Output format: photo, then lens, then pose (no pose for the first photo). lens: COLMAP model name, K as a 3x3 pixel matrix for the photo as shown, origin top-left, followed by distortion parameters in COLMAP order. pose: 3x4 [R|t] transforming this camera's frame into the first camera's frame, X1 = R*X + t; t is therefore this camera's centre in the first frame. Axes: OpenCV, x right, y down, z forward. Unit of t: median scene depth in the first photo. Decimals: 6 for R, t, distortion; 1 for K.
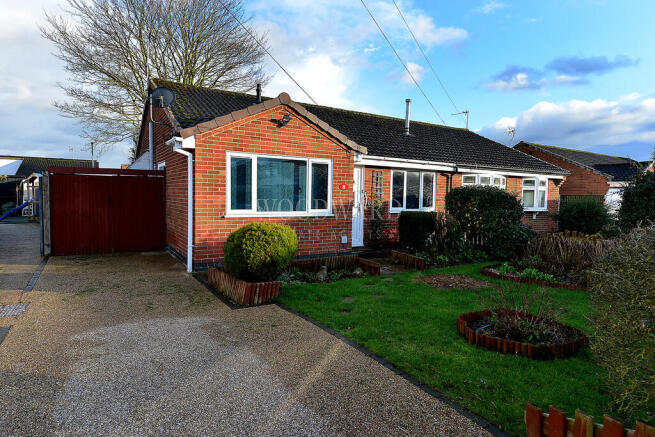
lens RADIAL K [[401.2, 0, 327.5], [0, 401.2, 213.2], [0, 0, 1]] dist [0.061064, 0.002054]
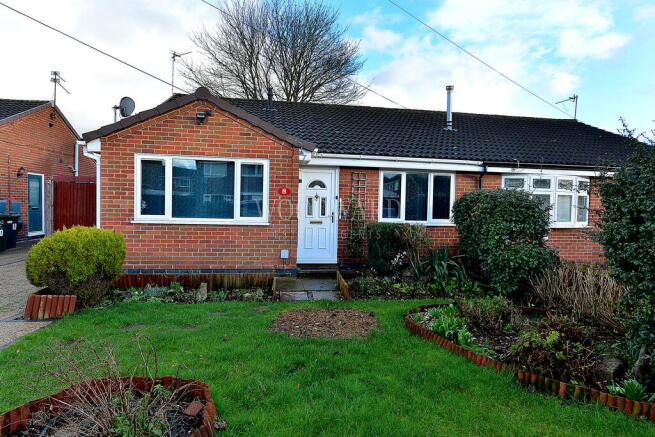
lens RADIAL K [[369.3, 0, 327.4], [0, 369.3, 217.2], [0, 0, 1]] dist [0.001413, -0.002978]
pose [[0.902362, 0.020259, -0.430503, 0.435437], [-0.027736, 0.999554, -0.011099, -0.004448], [0.430086, 0.021956, 0.902521, 0.325421]]
